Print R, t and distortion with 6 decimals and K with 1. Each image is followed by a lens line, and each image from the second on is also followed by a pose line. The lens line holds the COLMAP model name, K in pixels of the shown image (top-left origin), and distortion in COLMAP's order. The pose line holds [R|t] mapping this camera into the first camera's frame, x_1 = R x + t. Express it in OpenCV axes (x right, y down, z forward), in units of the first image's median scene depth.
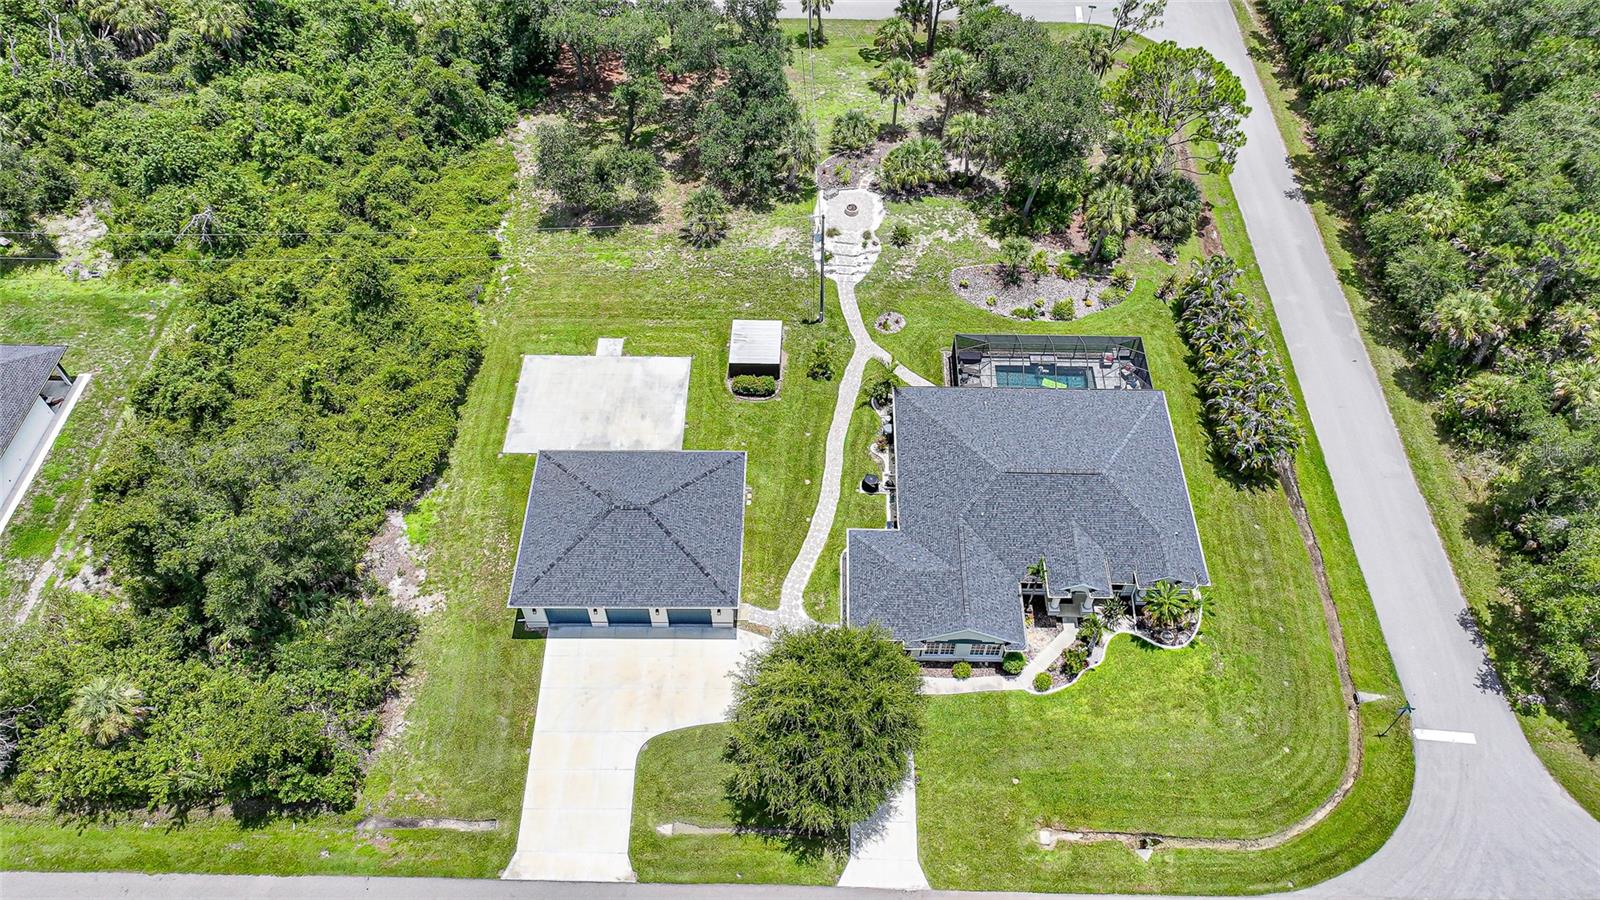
lens RADIAL K [[1123.8, 0, 800.0], [0, 1123.8, 450.0], [0, 0, 1]] dist [-0.009005, 0.028296]
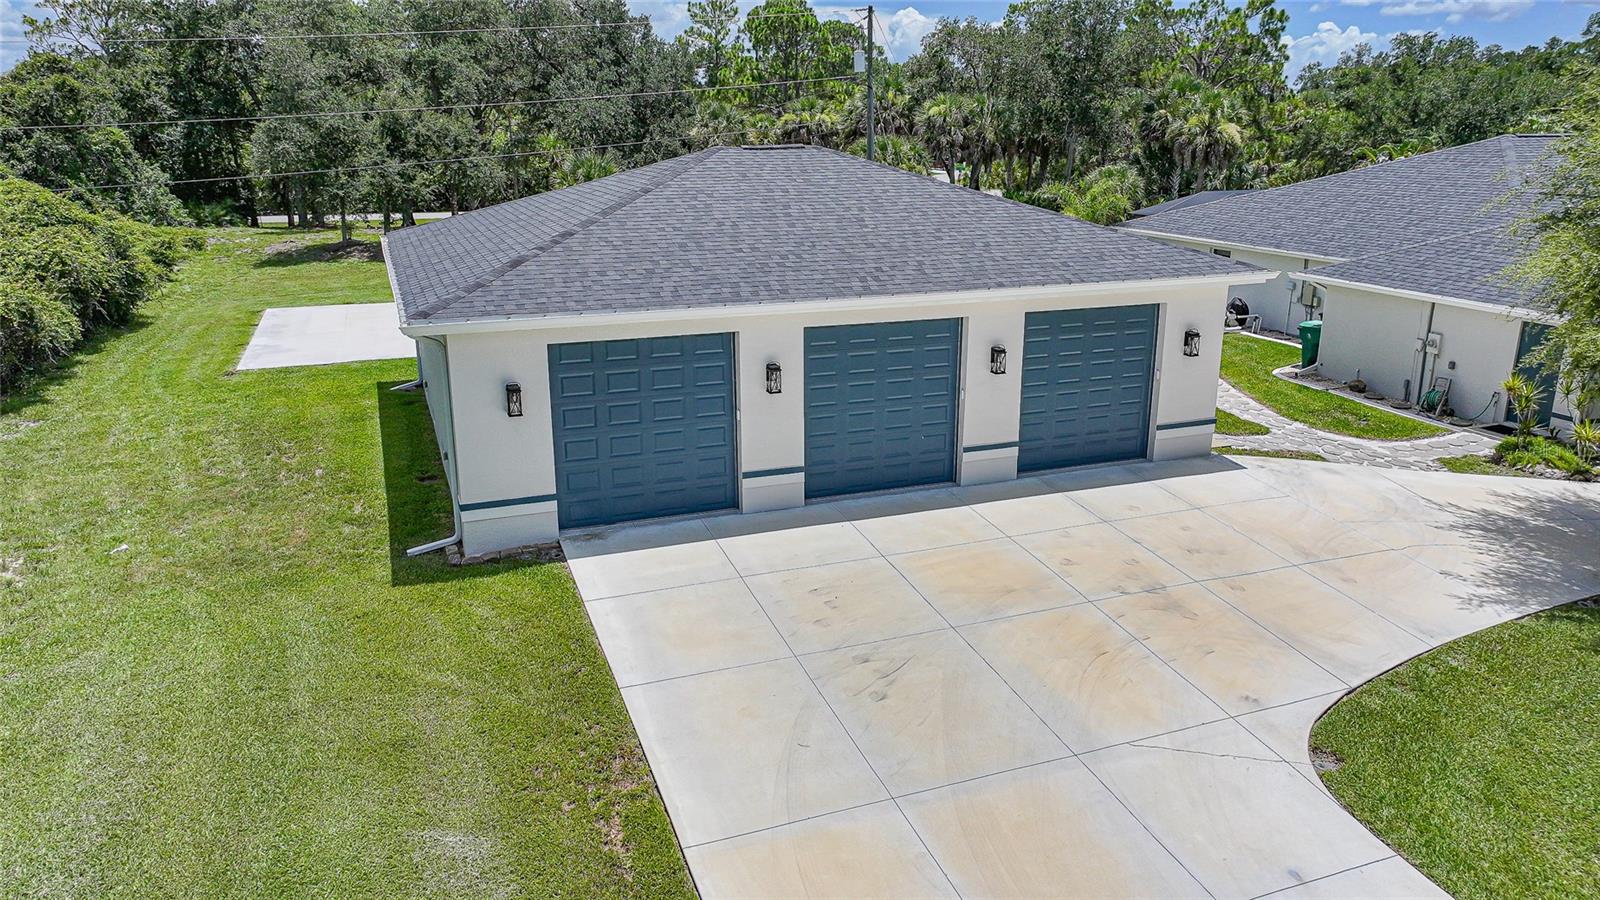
lens RADIAL K [[1123.8, 0, 800.0], [0, 1123.8, 450.0], [0, 0, 1]] dist [-0.009005, 0.028296]
pose [[0.926924, -0.102091, 0.361095, -0.260140], [0.295062, 0.792822, -0.533266, 0.280056], [-0.231842, 0.600842, 0.765008, 0.807286]]
